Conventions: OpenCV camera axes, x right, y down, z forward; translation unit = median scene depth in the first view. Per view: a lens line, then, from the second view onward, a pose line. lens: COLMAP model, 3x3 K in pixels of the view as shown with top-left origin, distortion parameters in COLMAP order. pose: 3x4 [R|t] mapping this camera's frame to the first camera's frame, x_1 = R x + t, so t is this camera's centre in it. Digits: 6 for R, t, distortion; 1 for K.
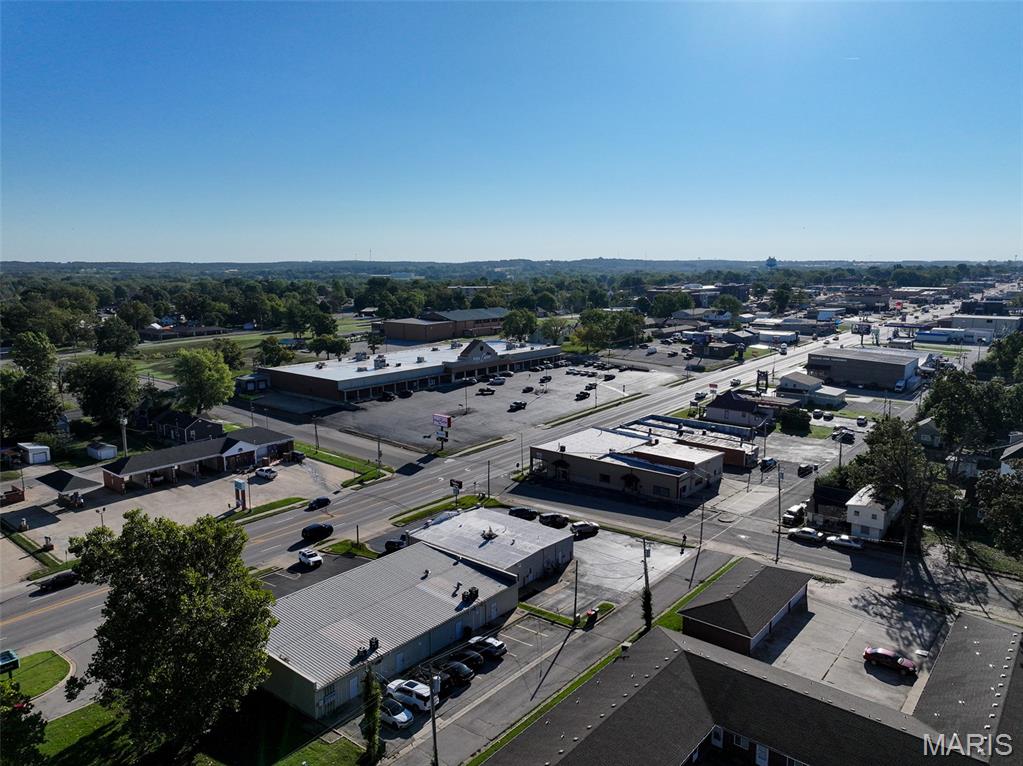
lens RADIAL K [[719.8, 0, 514.9], [0, 719.8, 378.5], [0, 0, 1]] dist [0.002546, 0.012180]
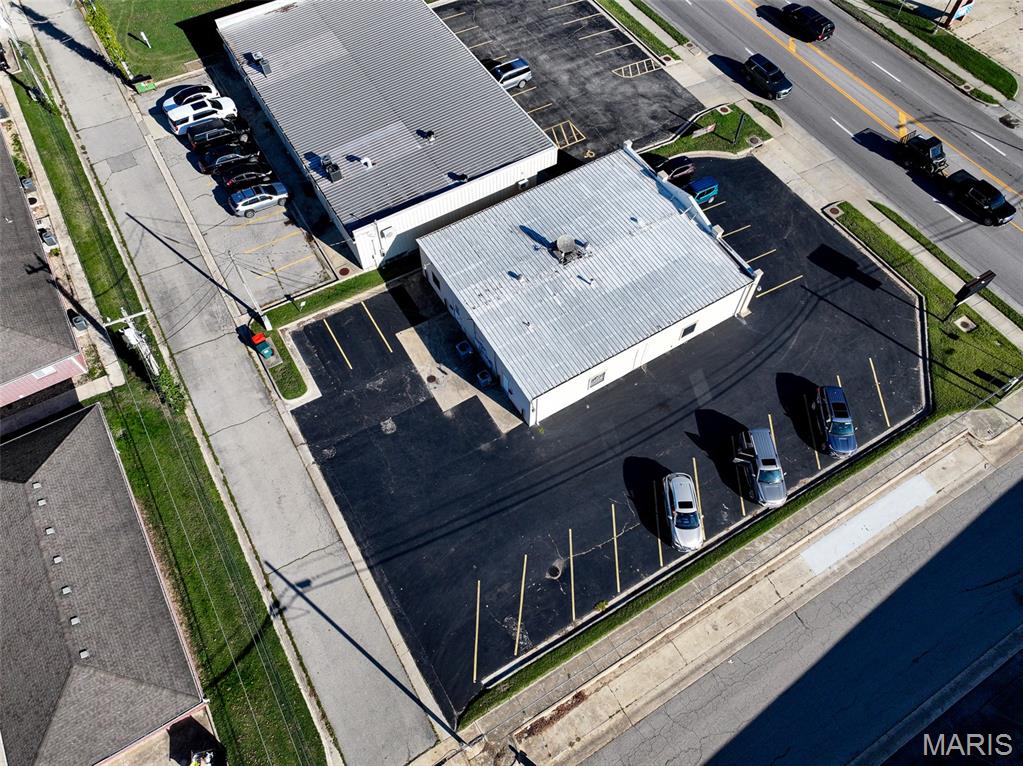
lens RADIAL K [[719.8, 0, 514.9], [0, 719.8, 378.5], [0, 0, 1]] dist [0.002546, 0.012180]
pose [[-0.327734, 0.811063, -0.484528, 0.208826], [-0.146009, 0.463210, 0.874138, -0.122299], [0.933419, 0.357230, -0.033387, 0.735330]]
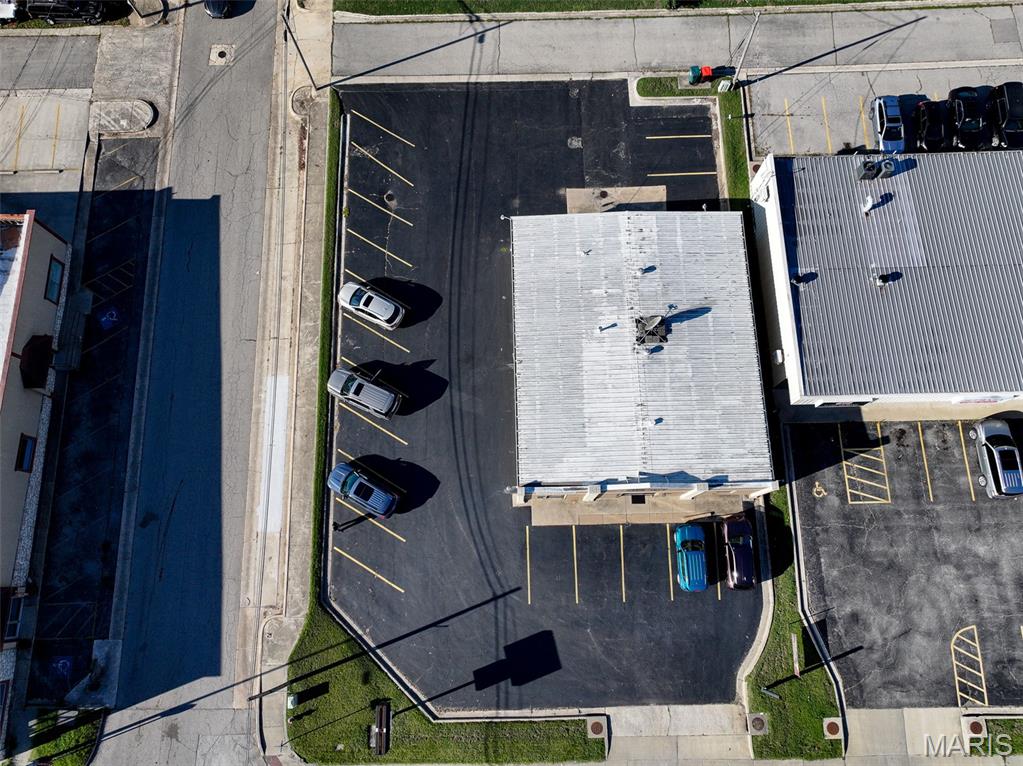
lens RADIAL K [[719.8, 0, 514.9], [0, 719.8, 378.5], [0, 0, 1]] dist [0.002546, 0.012180]
pose [[-0.655476, -0.724989, 0.211521, -0.069129], [0.127707, 0.169641, 0.977196, -0.164505], [-0.744340, 0.667542, -0.018610, 0.791393]]
